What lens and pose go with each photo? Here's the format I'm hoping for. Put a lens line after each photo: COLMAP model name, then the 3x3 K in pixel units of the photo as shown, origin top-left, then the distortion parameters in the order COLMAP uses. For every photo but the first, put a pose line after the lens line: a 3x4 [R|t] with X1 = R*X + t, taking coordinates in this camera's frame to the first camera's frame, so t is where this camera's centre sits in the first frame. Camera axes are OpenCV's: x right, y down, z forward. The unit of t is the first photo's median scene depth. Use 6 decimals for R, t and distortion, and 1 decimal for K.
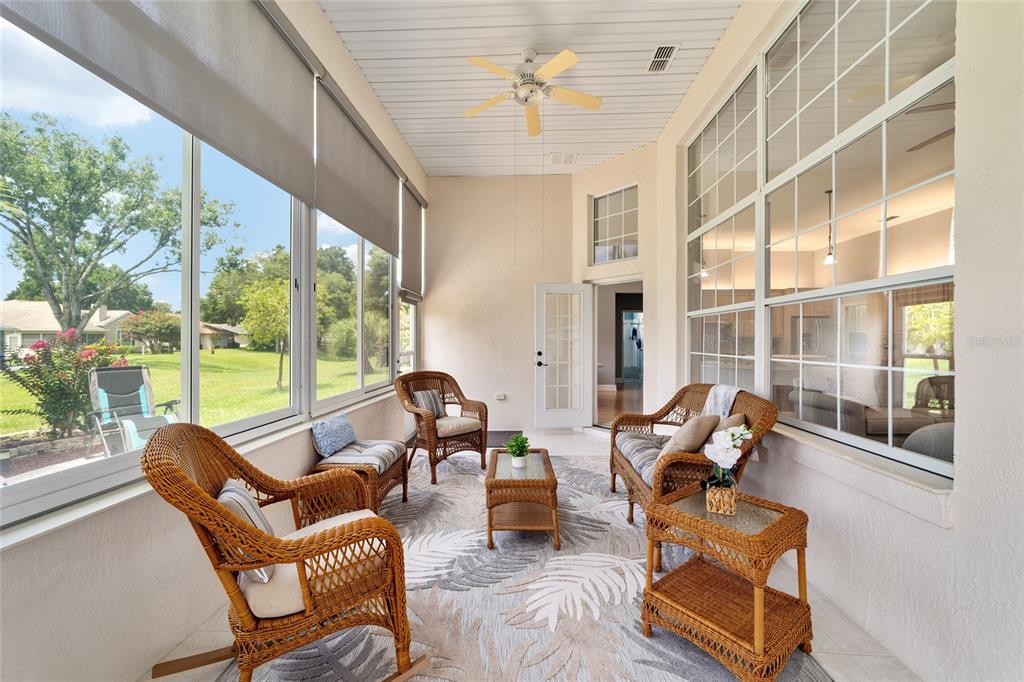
lens RADIAL K [[392.7, 0, 510.9], [0, 392.7, 336.1], [0, 0, 1]] dist [-0.003653, 0.002014]
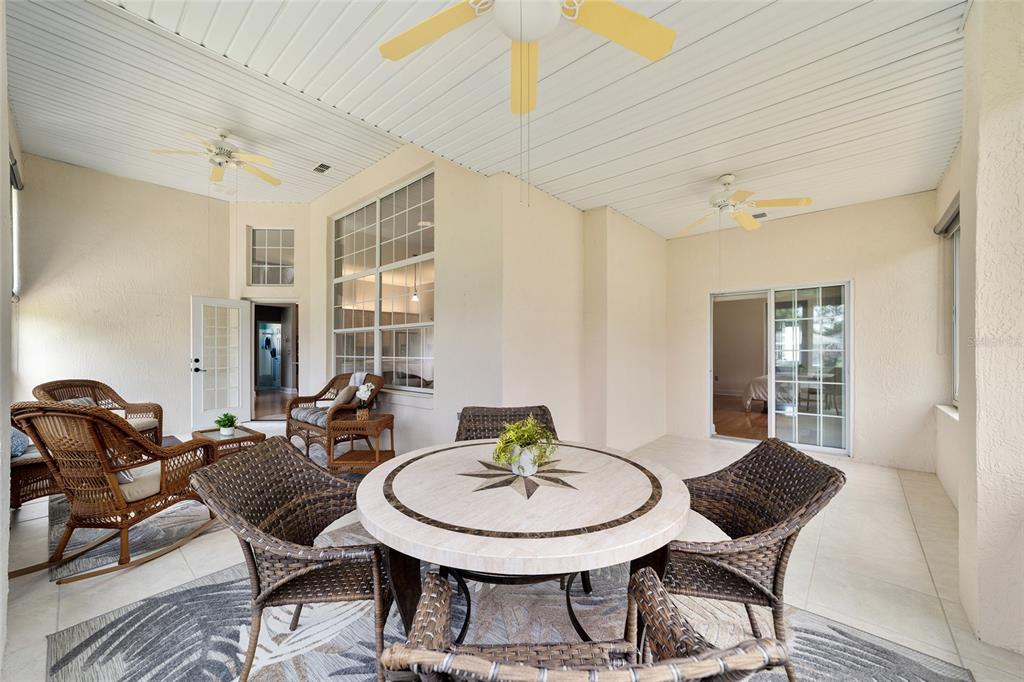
lens RADIAL K [[392.7, 0, 509.7], [0, 392.7, 344.1], [0, 0, 1]] dist [-0.003653, 0.002014]
pose [[0.622840, 0.008714, 0.782301, -0.326827], [-0.004773, 0.999962, -0.007339, 0.003000], [-0.782335, 0.000837, 0.622858, -0.497098]]
